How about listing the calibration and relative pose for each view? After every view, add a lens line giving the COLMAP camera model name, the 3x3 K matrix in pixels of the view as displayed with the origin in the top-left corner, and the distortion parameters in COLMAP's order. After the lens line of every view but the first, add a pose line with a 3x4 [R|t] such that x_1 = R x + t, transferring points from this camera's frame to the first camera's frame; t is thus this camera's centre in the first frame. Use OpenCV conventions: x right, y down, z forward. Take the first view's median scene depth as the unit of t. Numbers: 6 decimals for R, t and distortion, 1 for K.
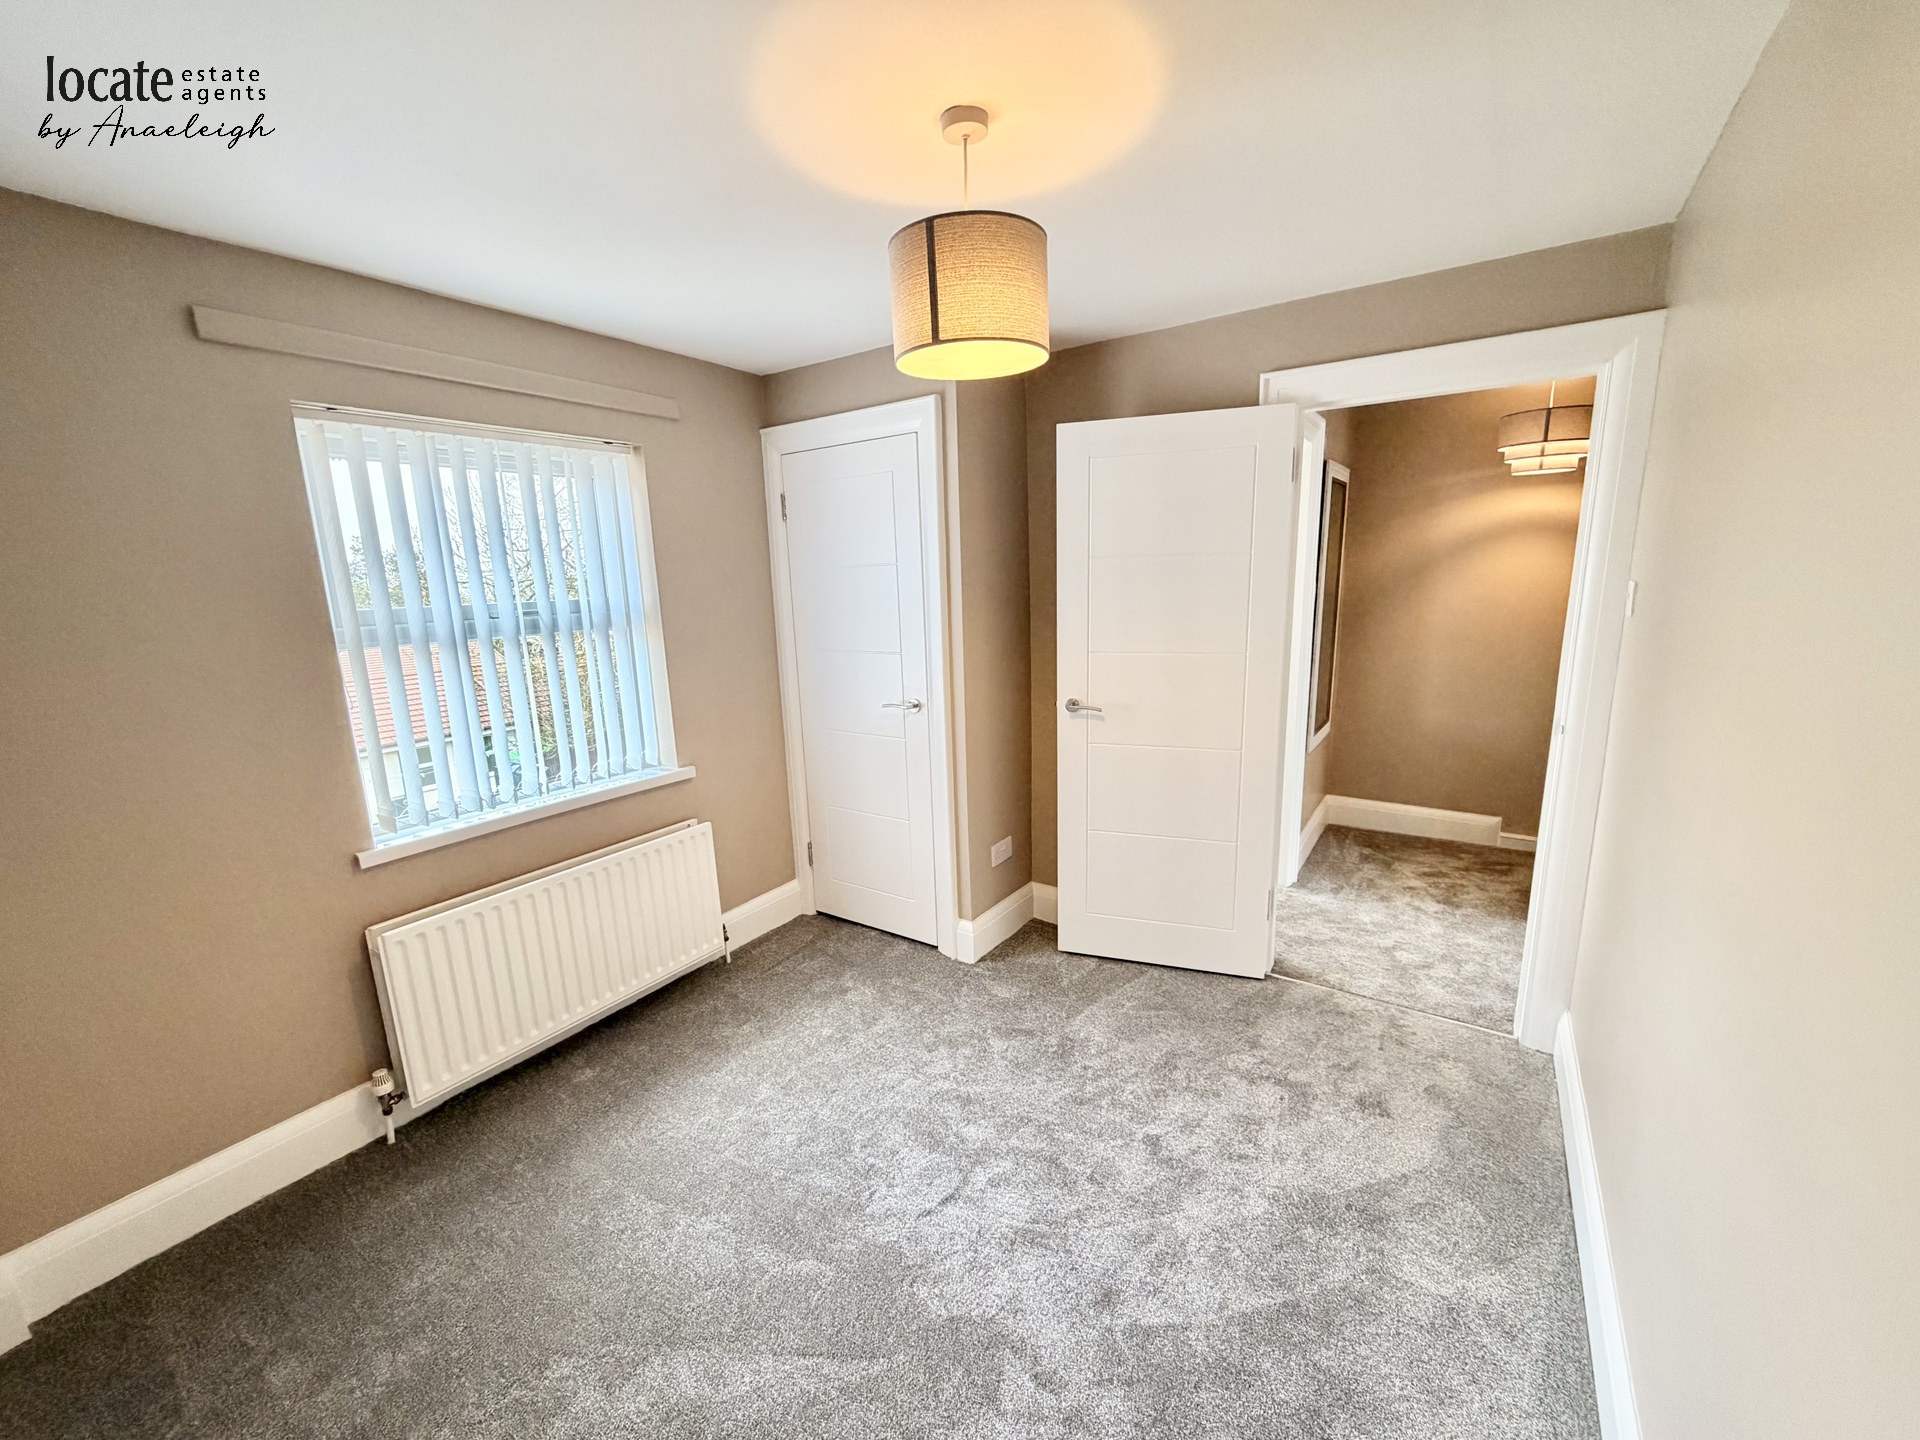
lens RADIAL K [[766.0, 0, 955.0], [0, 766.0, 731.6], [0, 0, 1]] dist [-0.001857, 0.000100]
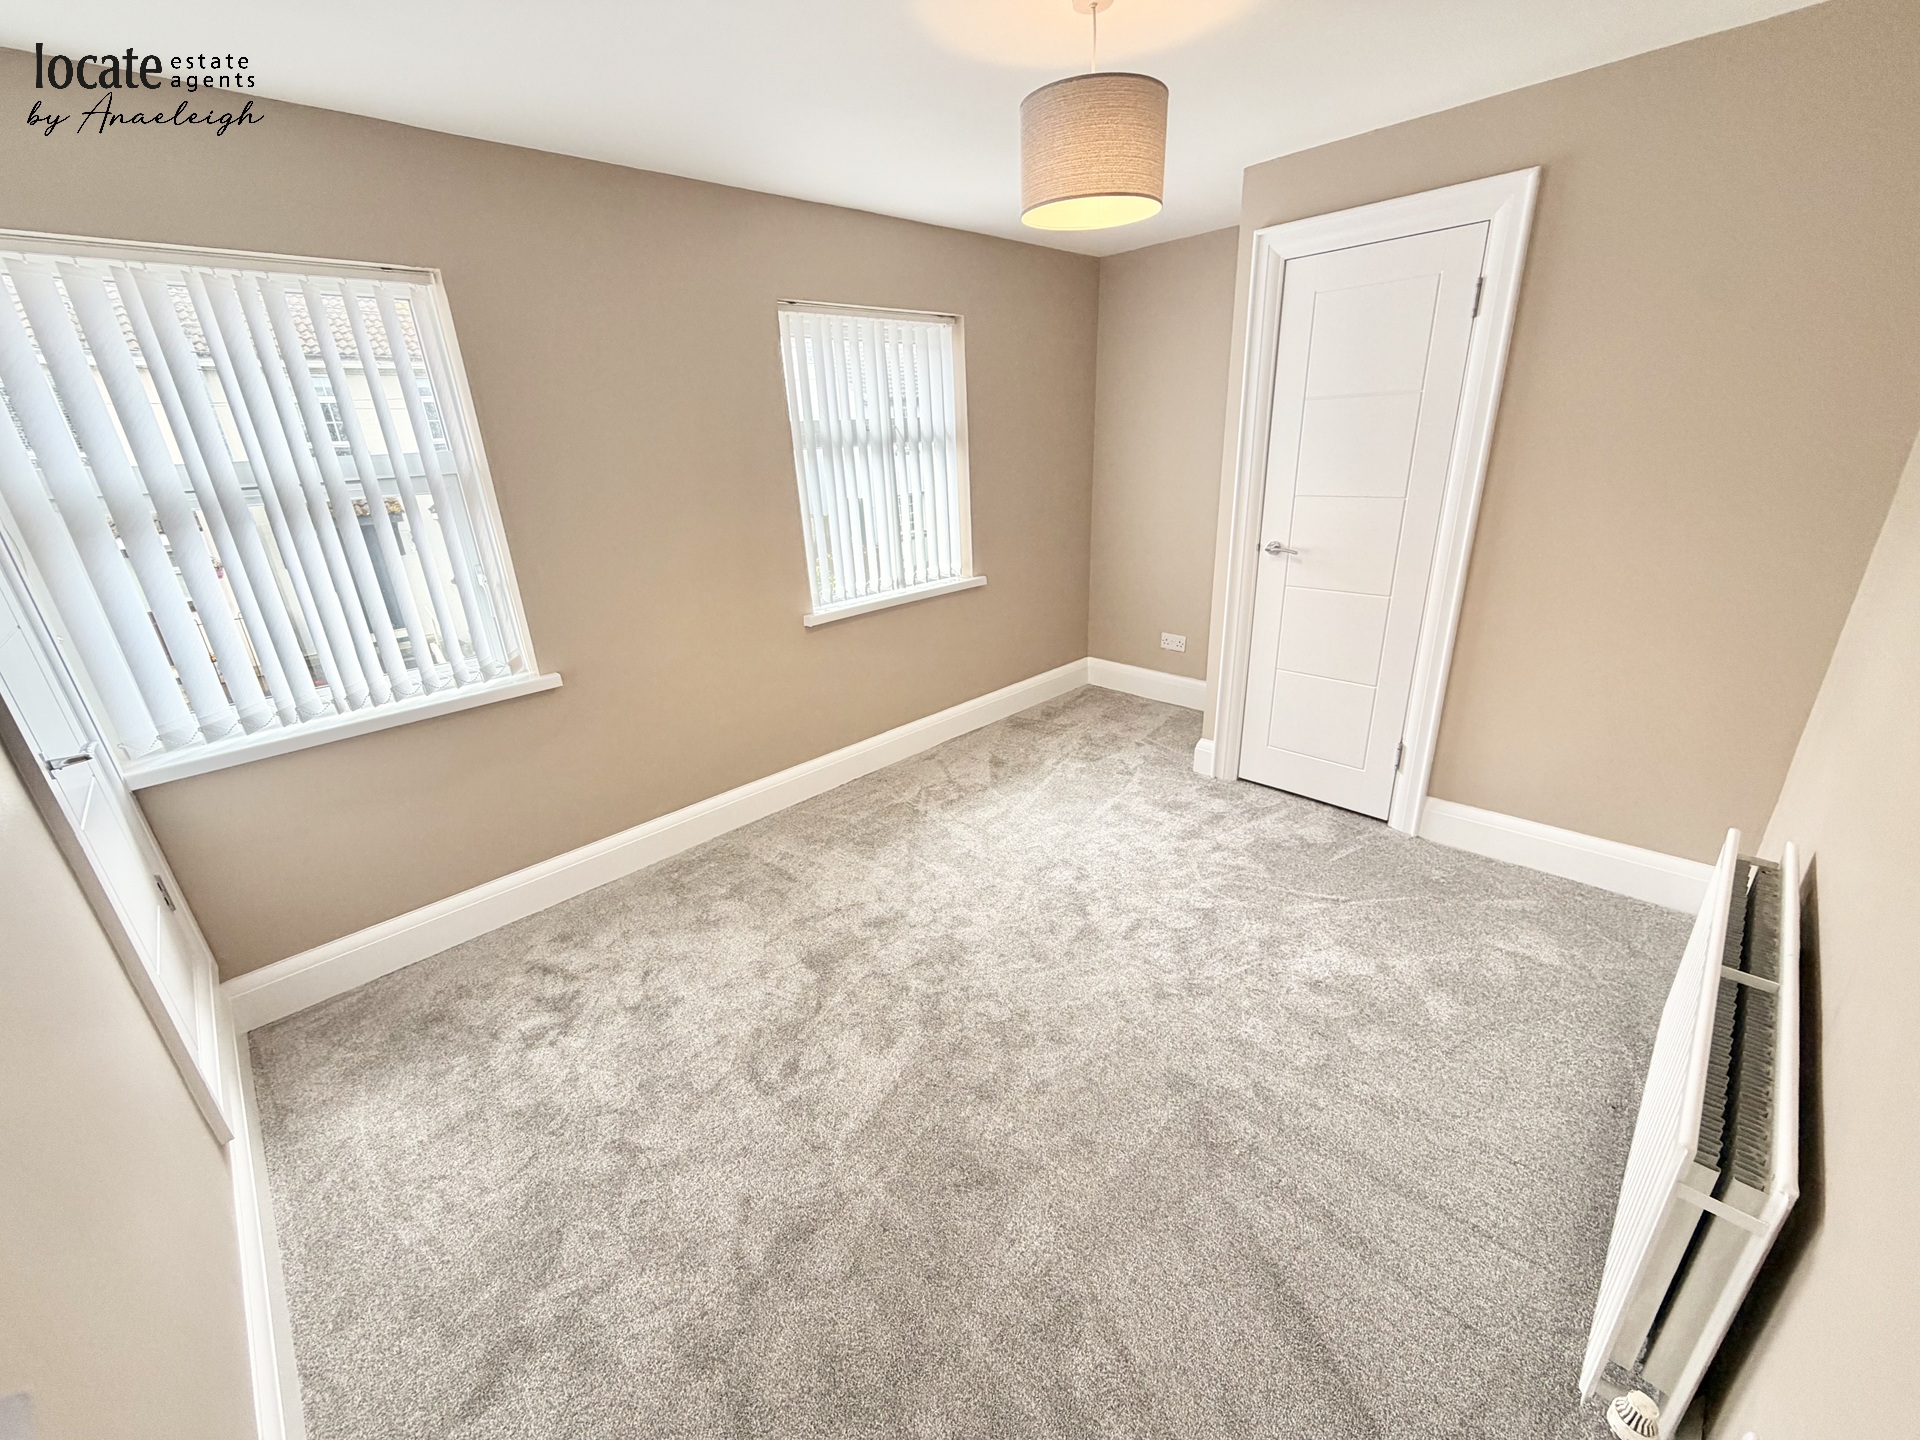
lens RADIAL K [[766.0, 0, 964.3], [0, 766.0, 722.0], [0, 0, 1]] dist [-0.001857, 0.000100]
pose [[0.983448, 0.076359, -0.164314, -0.218324], [-0.046556, 0.982906, 0.178122, 0.089214], [0.175107, -0.167524, 0.970192, -0.511045]]
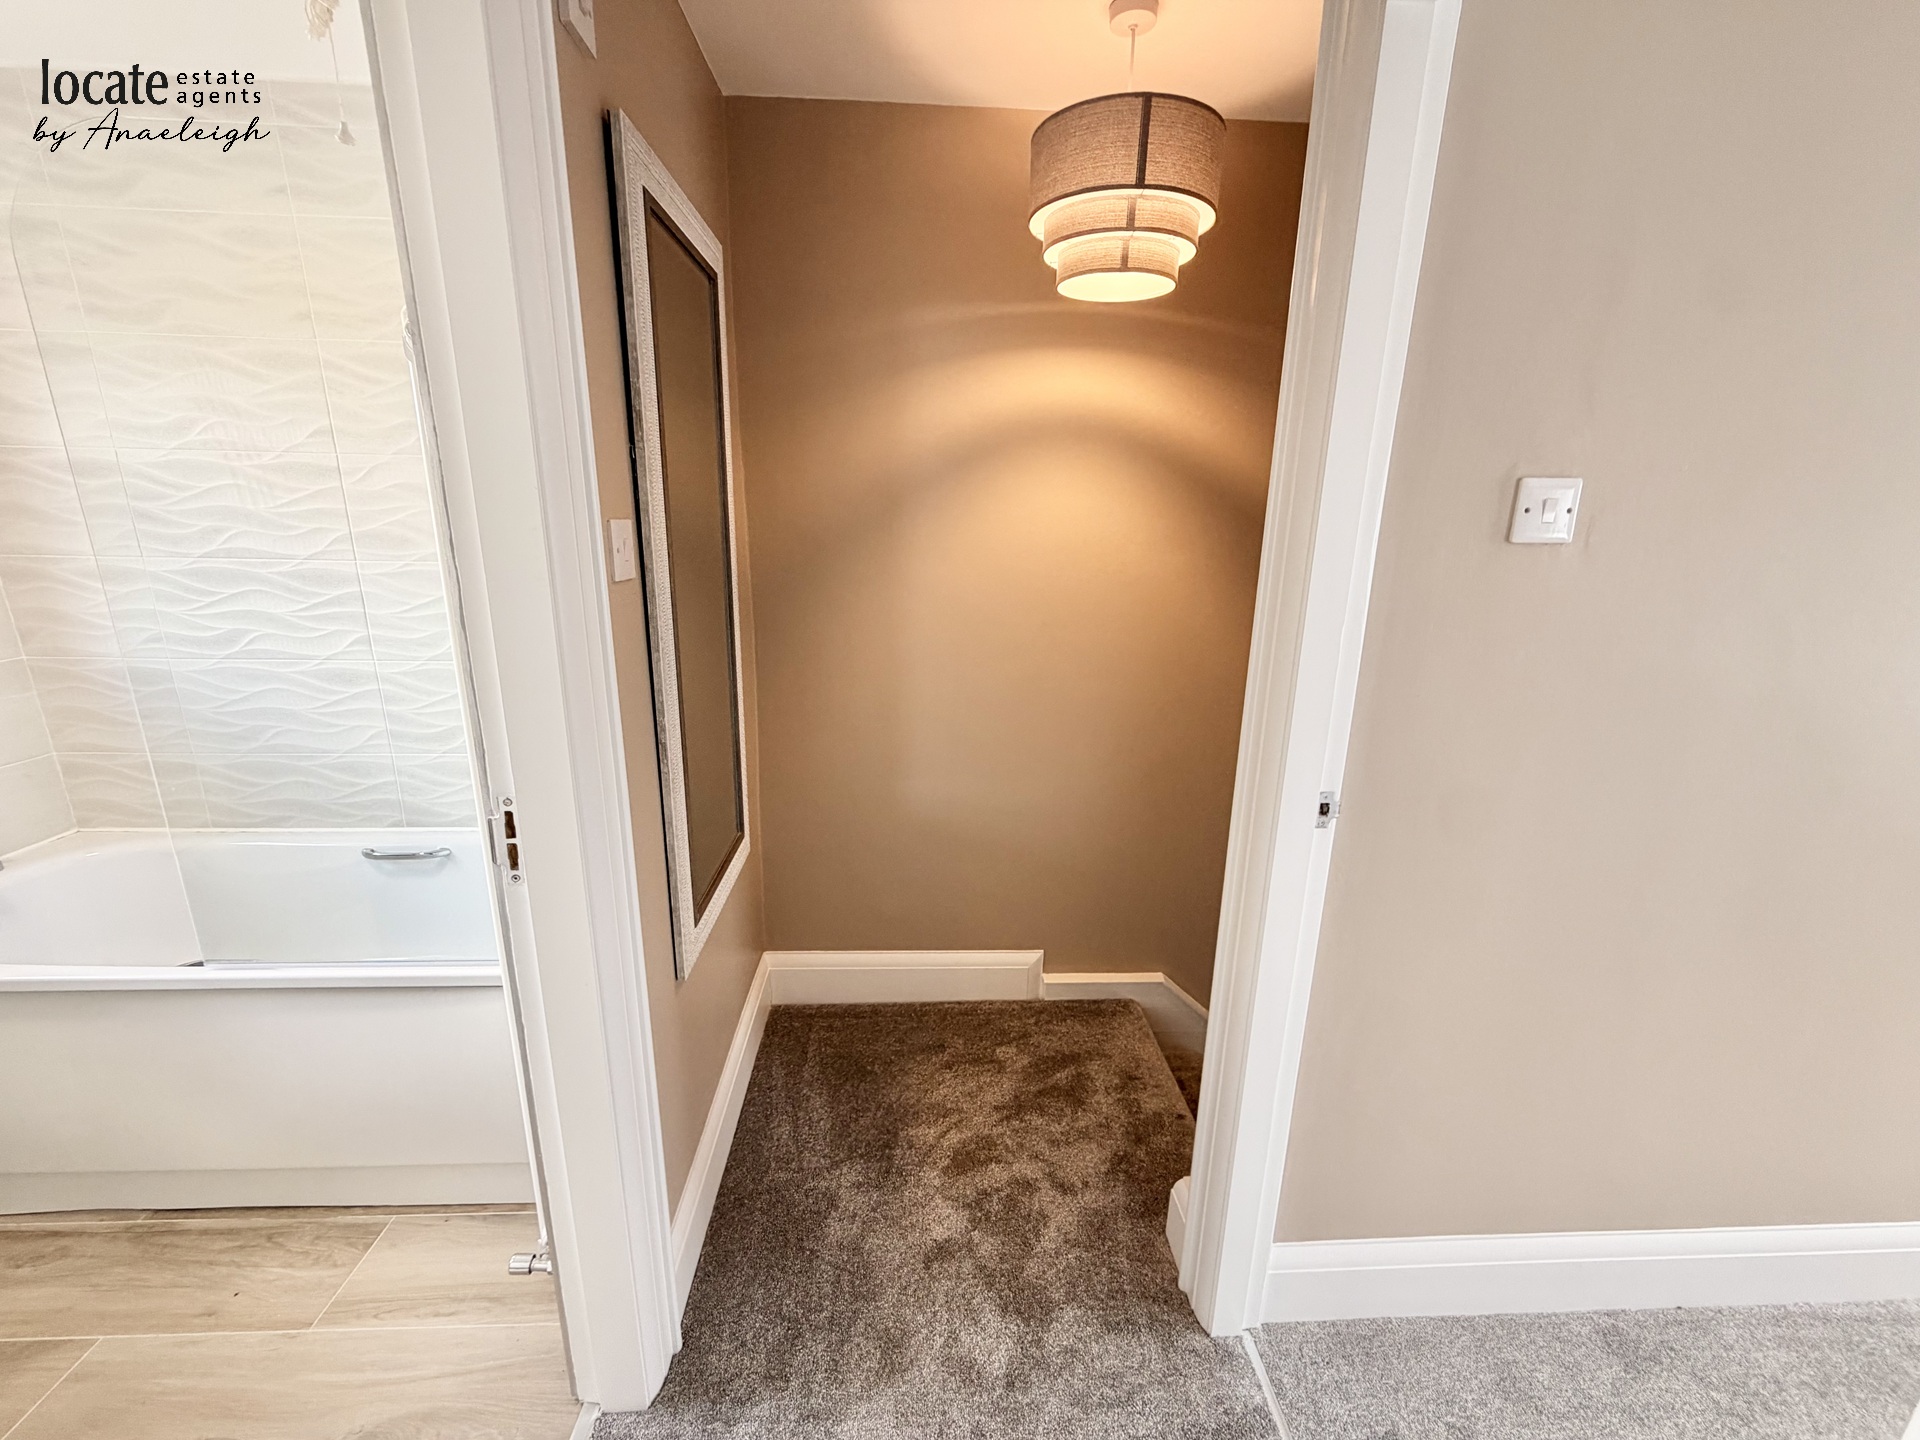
lens RADIAL K [[766.0, 0, 953.2], [0, 766.0, 724.8], [0, 0, 1]] dist [-0.001857, 0.000100]
pose [[0.795516, -0.113064, 0.595290, 0.344597], [0.078313, 0.993382, 0.084021, -0.113342], [-0.600850, -0.020221, 0.799106, 0.598541]]
